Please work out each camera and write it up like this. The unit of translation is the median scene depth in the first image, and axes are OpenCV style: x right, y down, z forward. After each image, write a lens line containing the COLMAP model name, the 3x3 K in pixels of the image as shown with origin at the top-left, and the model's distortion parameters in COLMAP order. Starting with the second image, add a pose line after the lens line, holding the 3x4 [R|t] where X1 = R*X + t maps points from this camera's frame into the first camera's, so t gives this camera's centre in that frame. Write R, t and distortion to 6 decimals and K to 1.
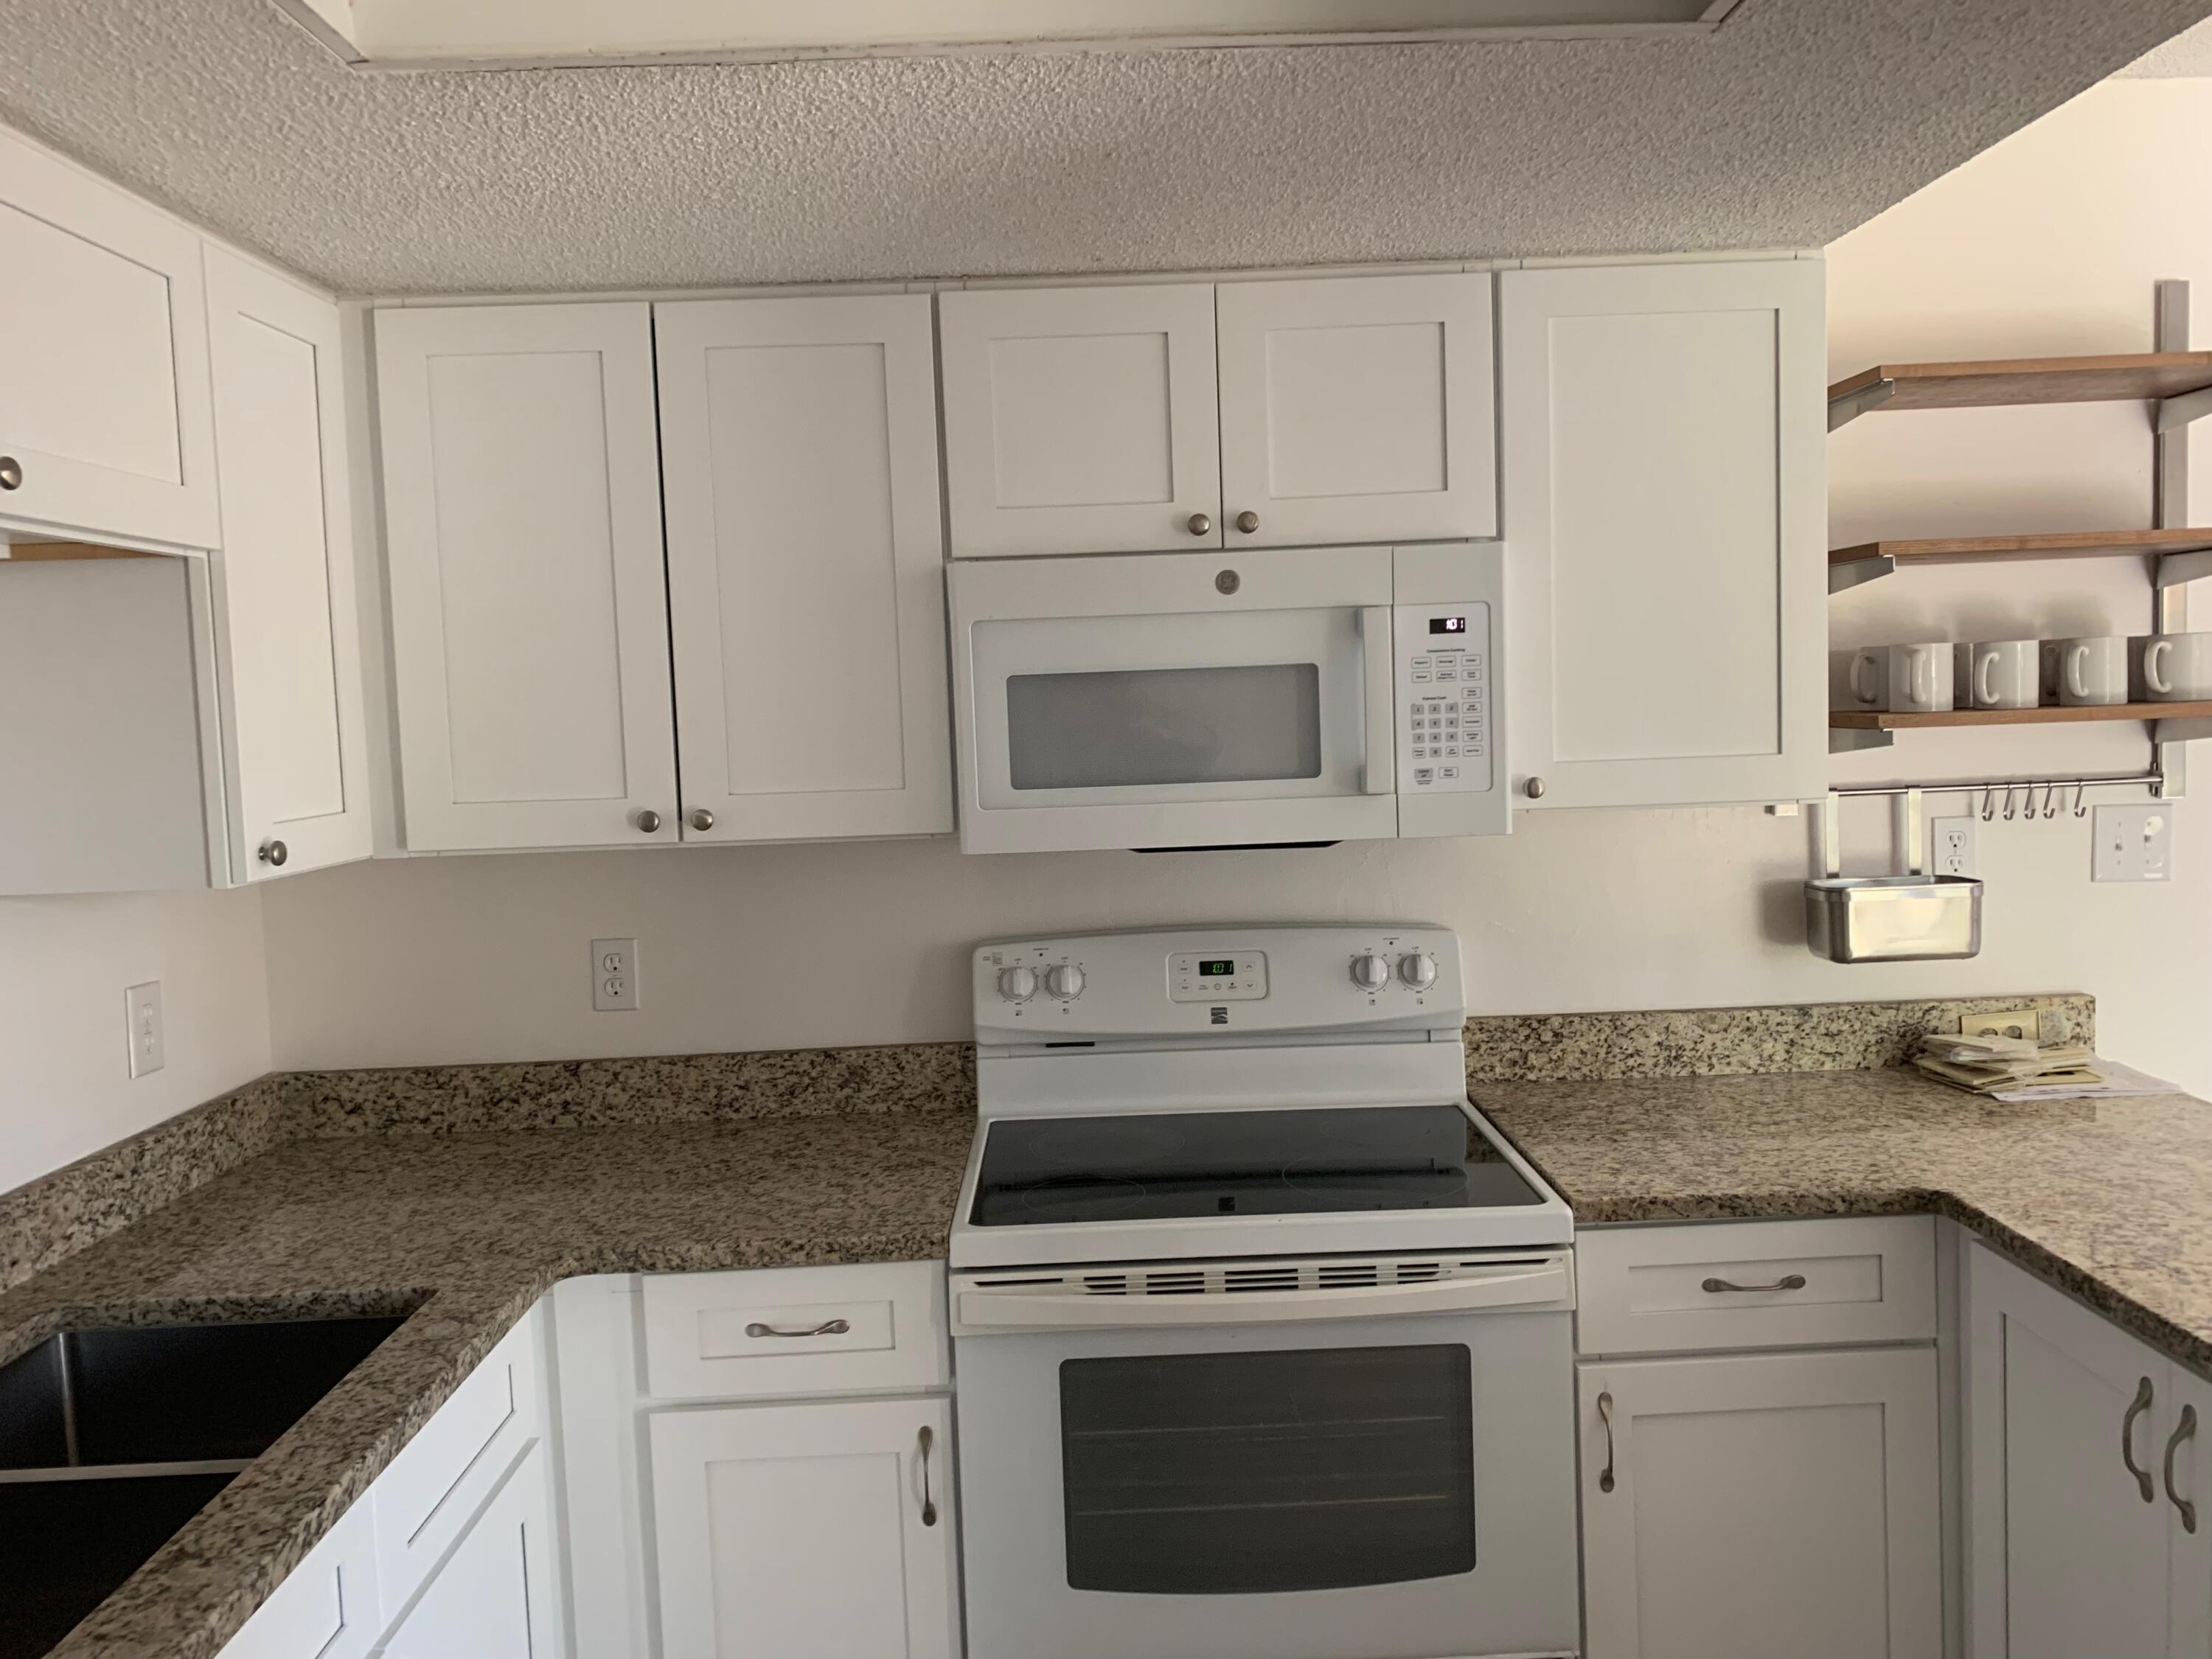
lens RADIAL K [[1679.2, 0, 1106.0], [0, 1679.2, 829.5], [0, 0, 1]] dist [0.056411, -0.084896]
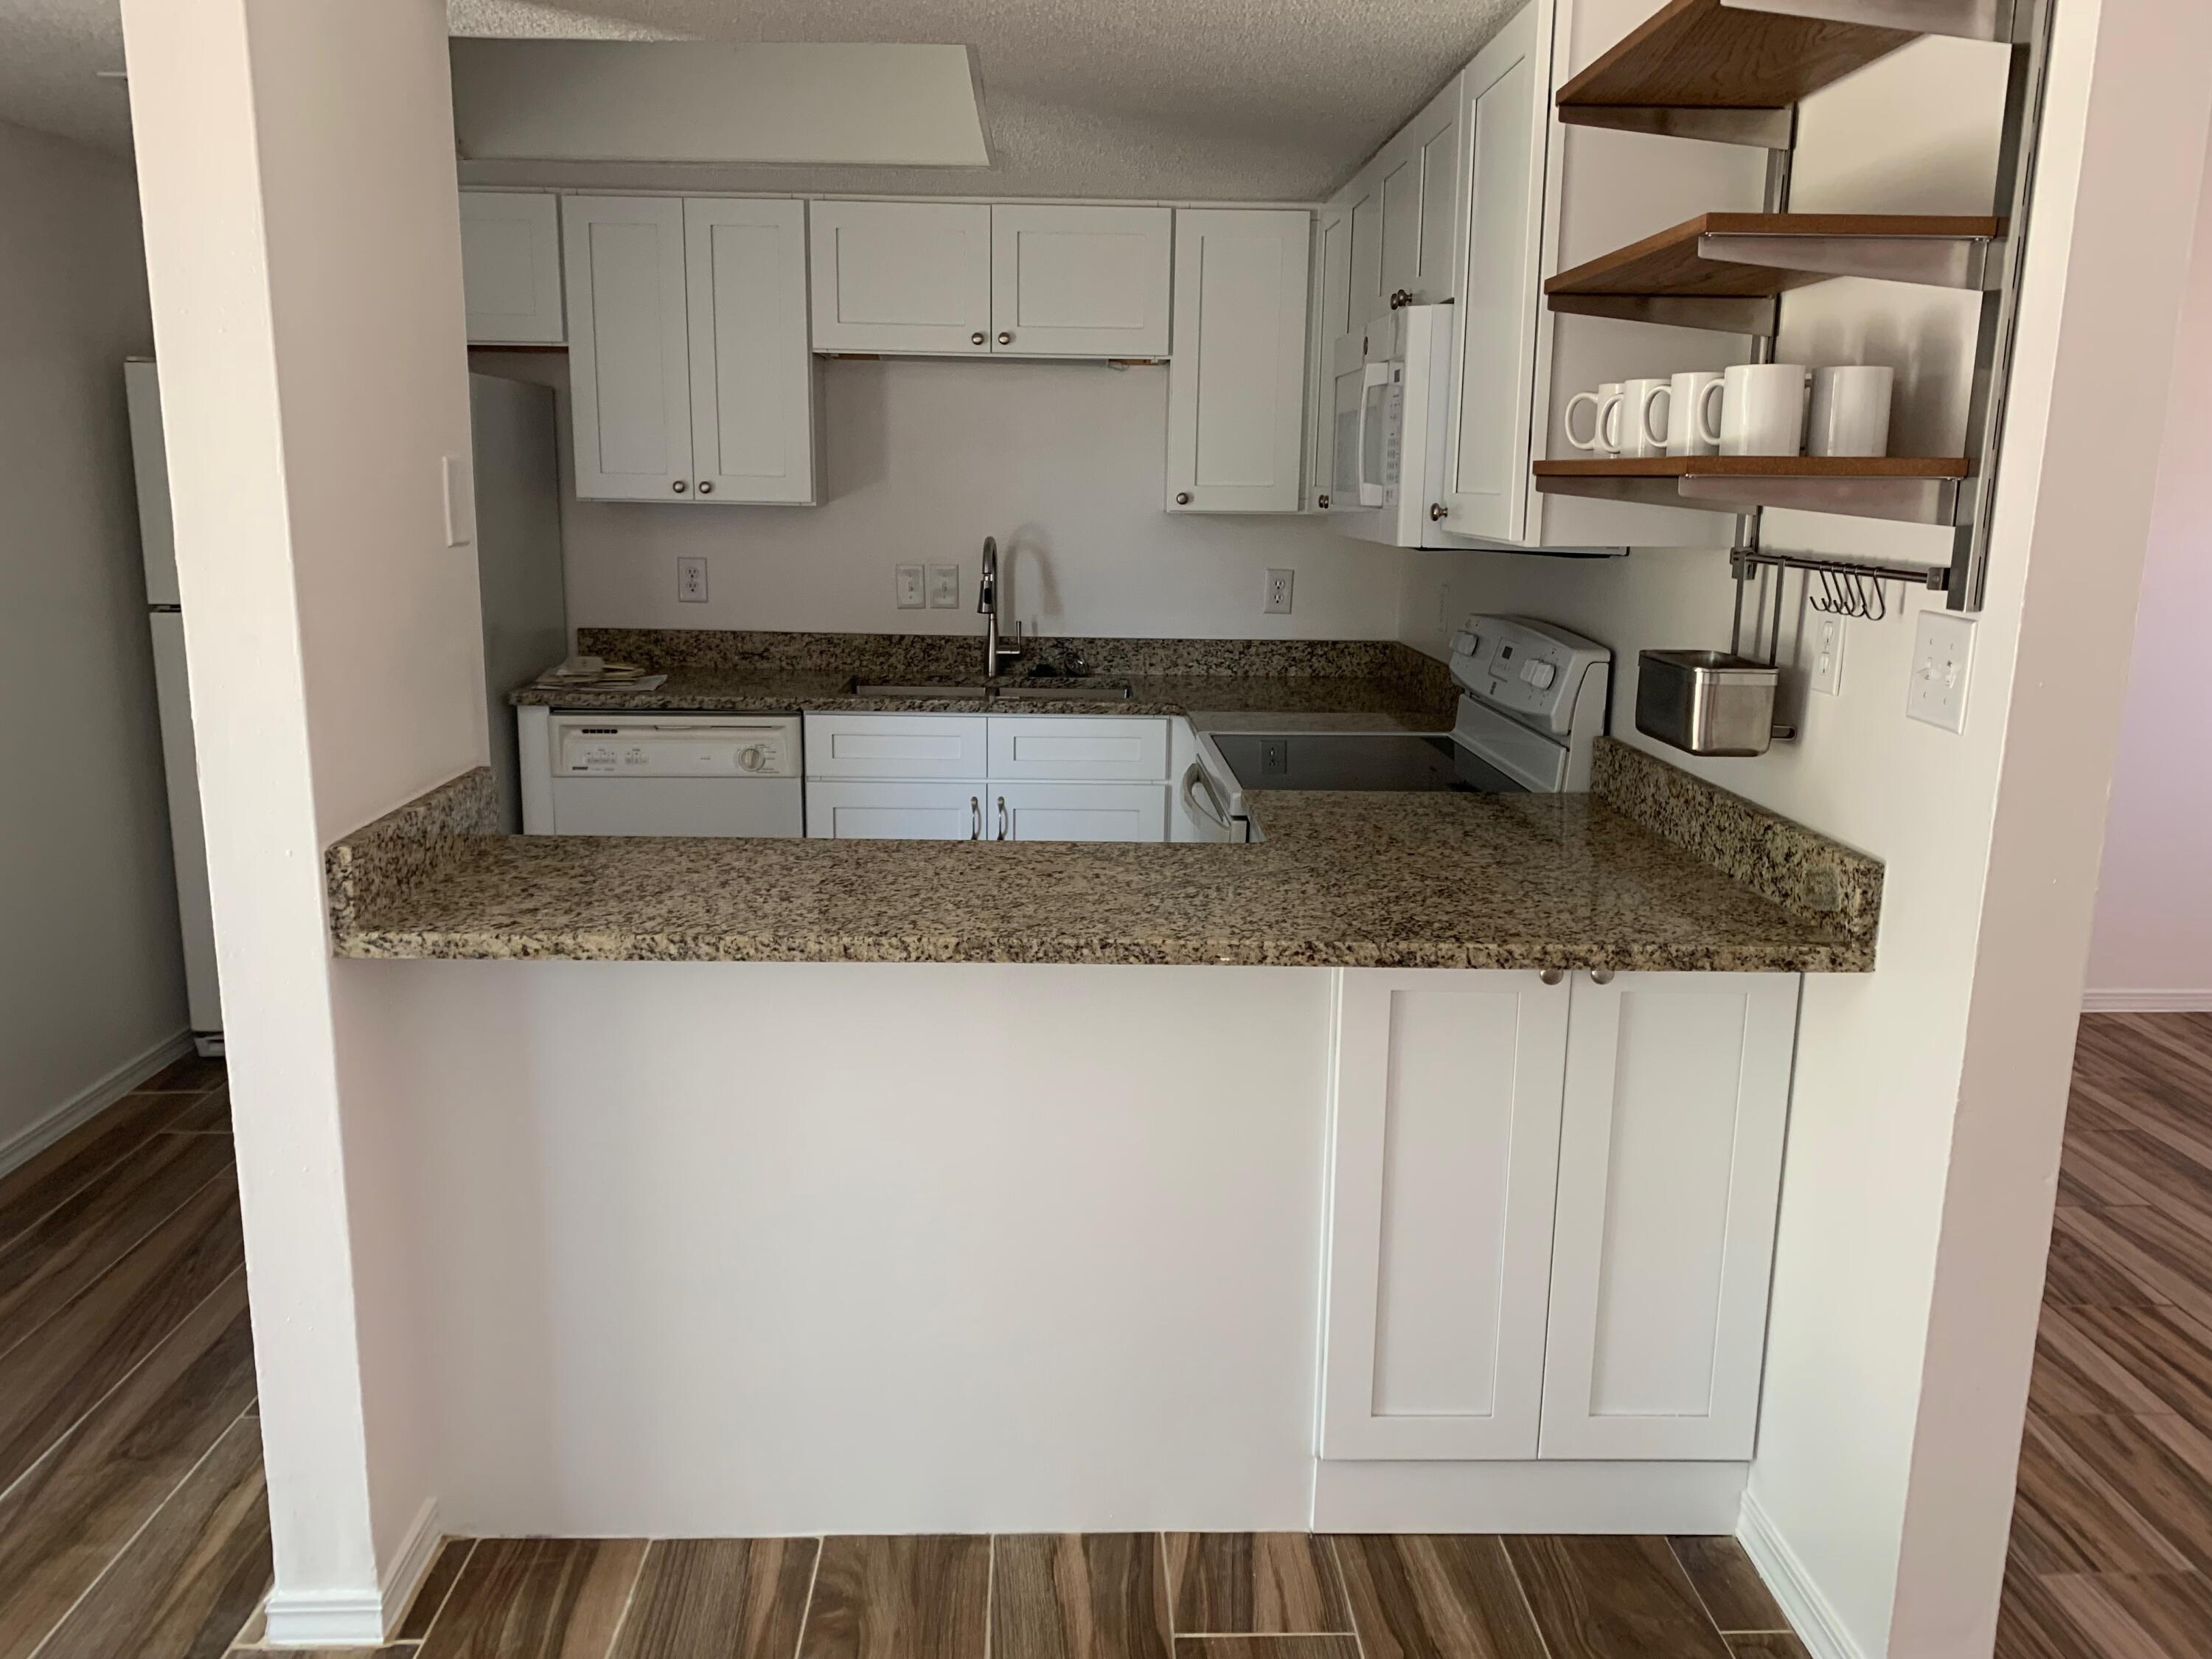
lens RADIAL K [[1678.2, 0, 1106.0], [0, 1678.2, 829.5], [0, 0, 1]] dist [0.192962, -0.002937]
pose [[0.017907, 0.243807, -0.969659, 1.628814], [-0.097110, 0.965653, 0.241006, -0.085857], [0.995113, 0.089848, 0.040968, 0.789212]]
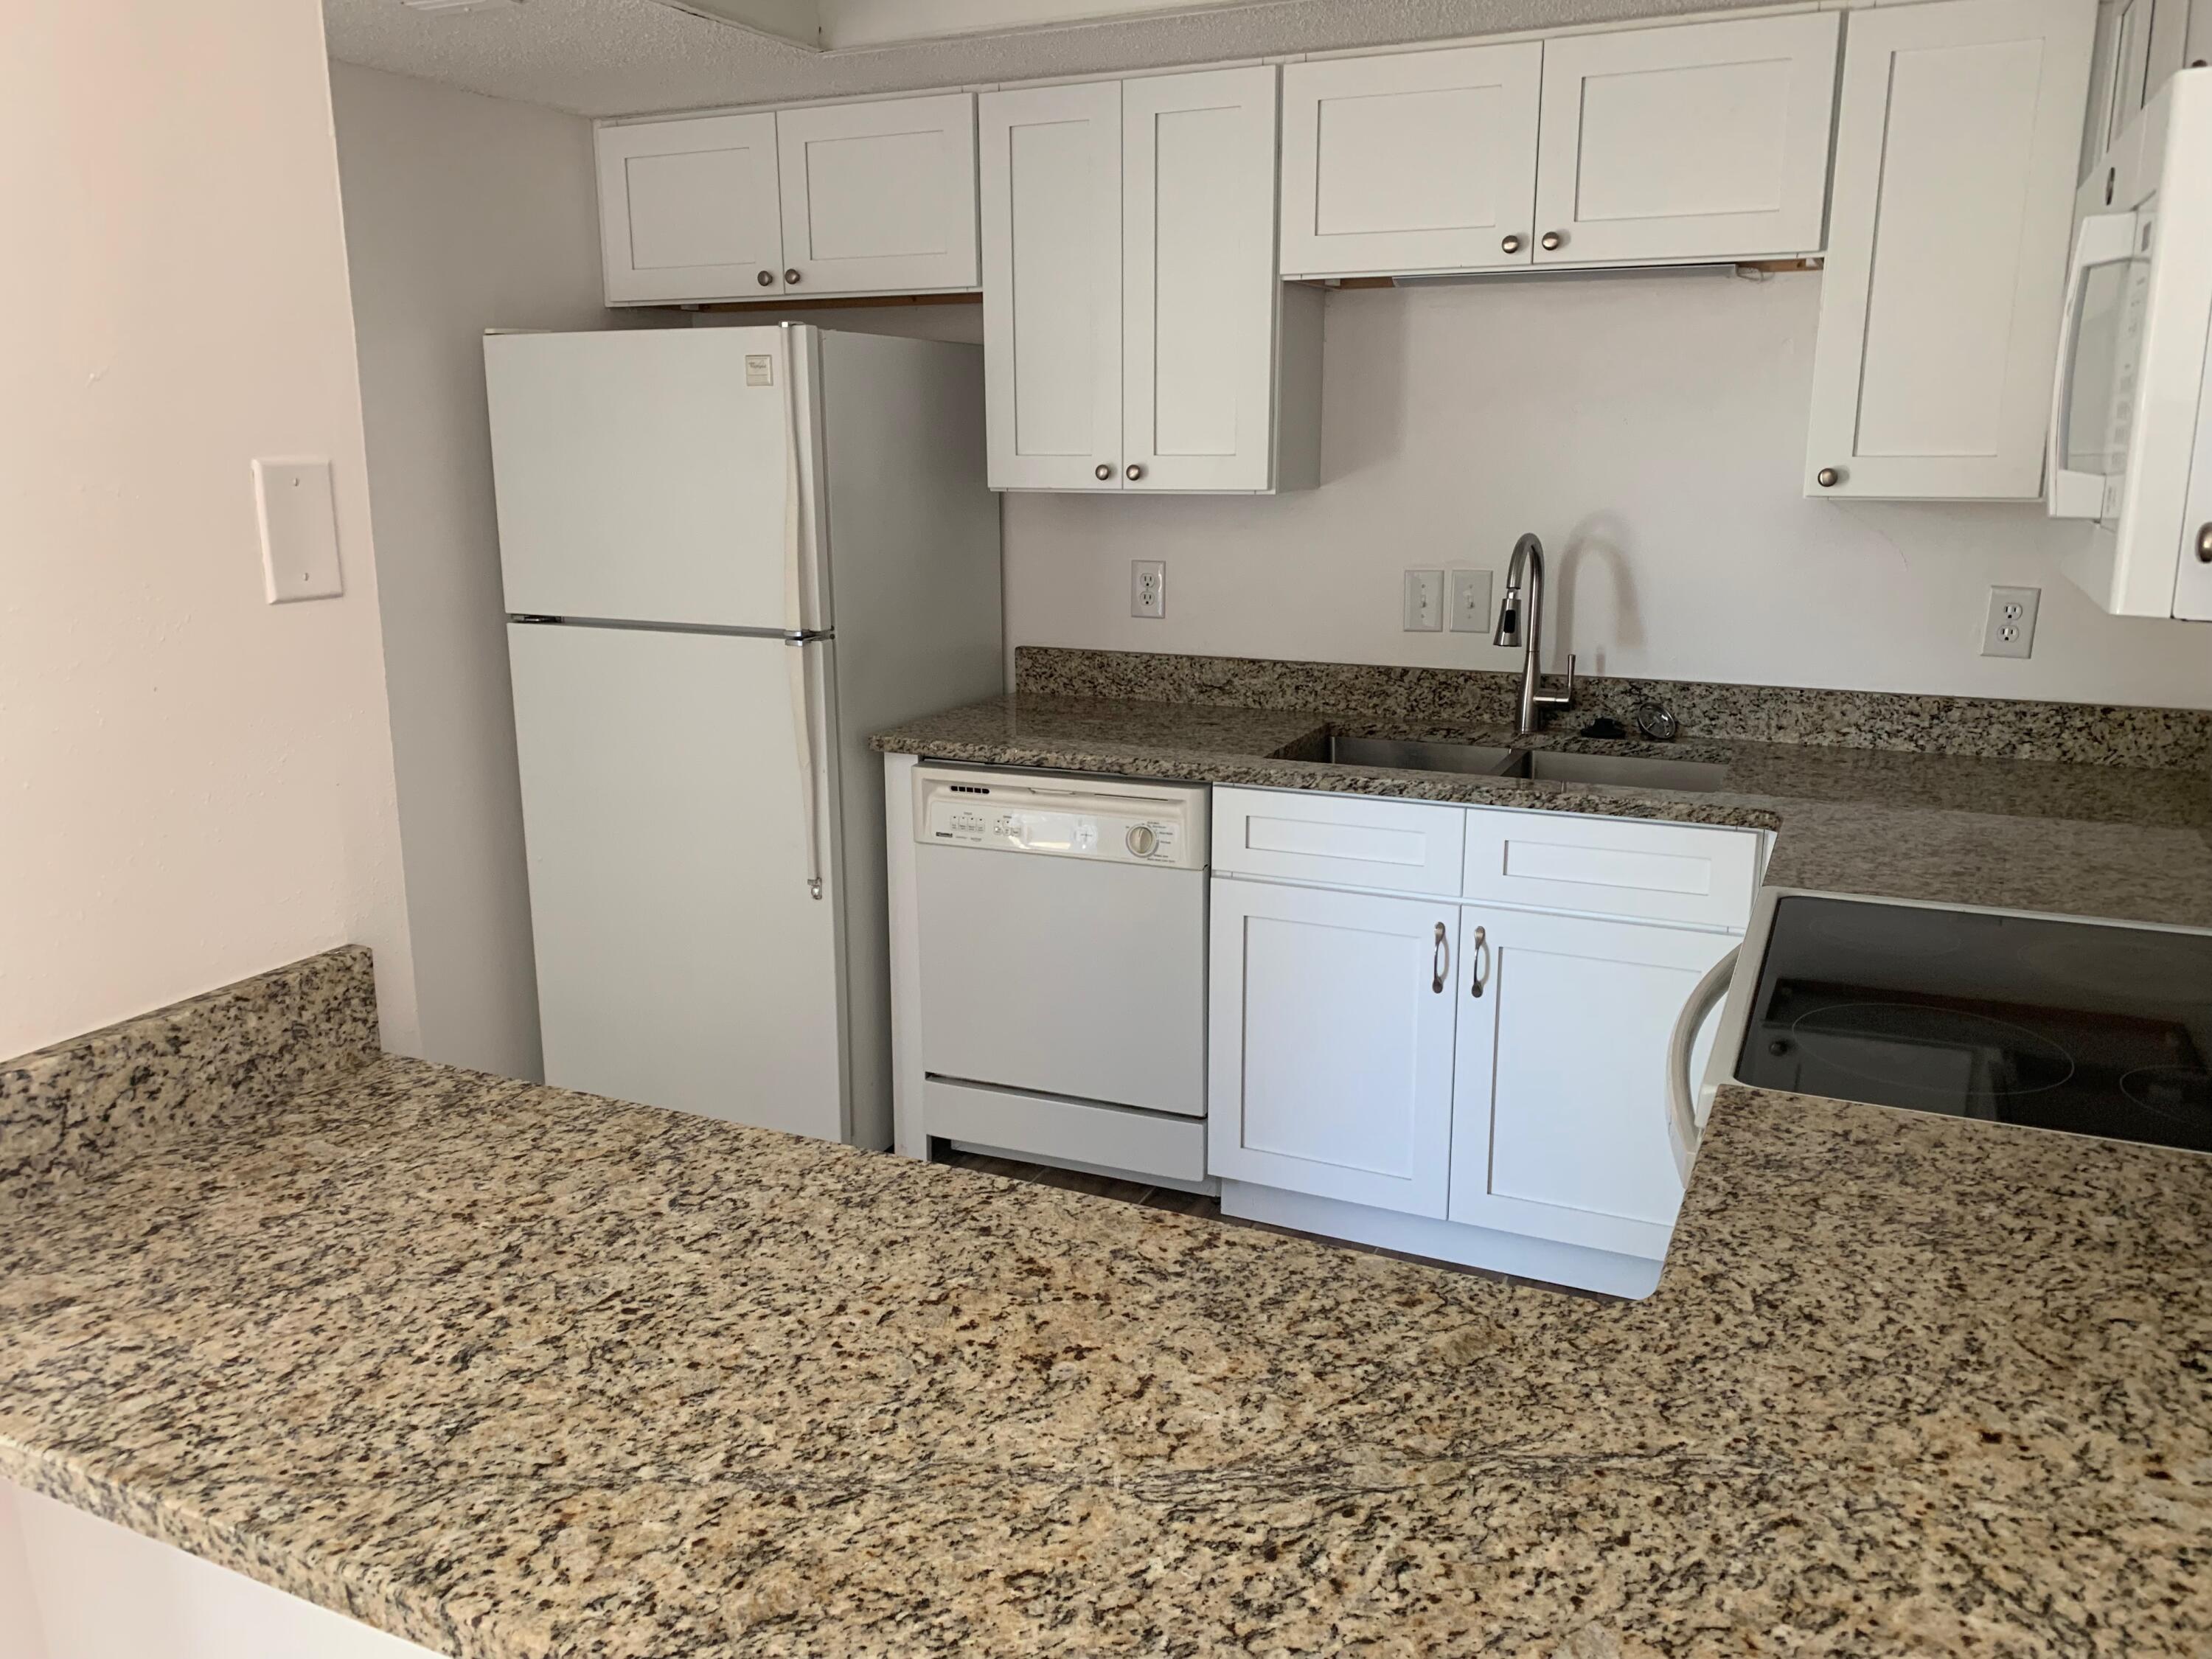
lens RADIAL K [[1679.2, 0, 1106.0], [0, 1679.2, 829.5], [0, 0, 1]] dist [0.056411, -0.084896]
pose [[-0.422948, 0.248549, -0.871400, 0.955071], [-0.054312, 0.952965, 0.298175, -0.085511], [0.904525, 0.173440, -0.389556, 0.979999]]
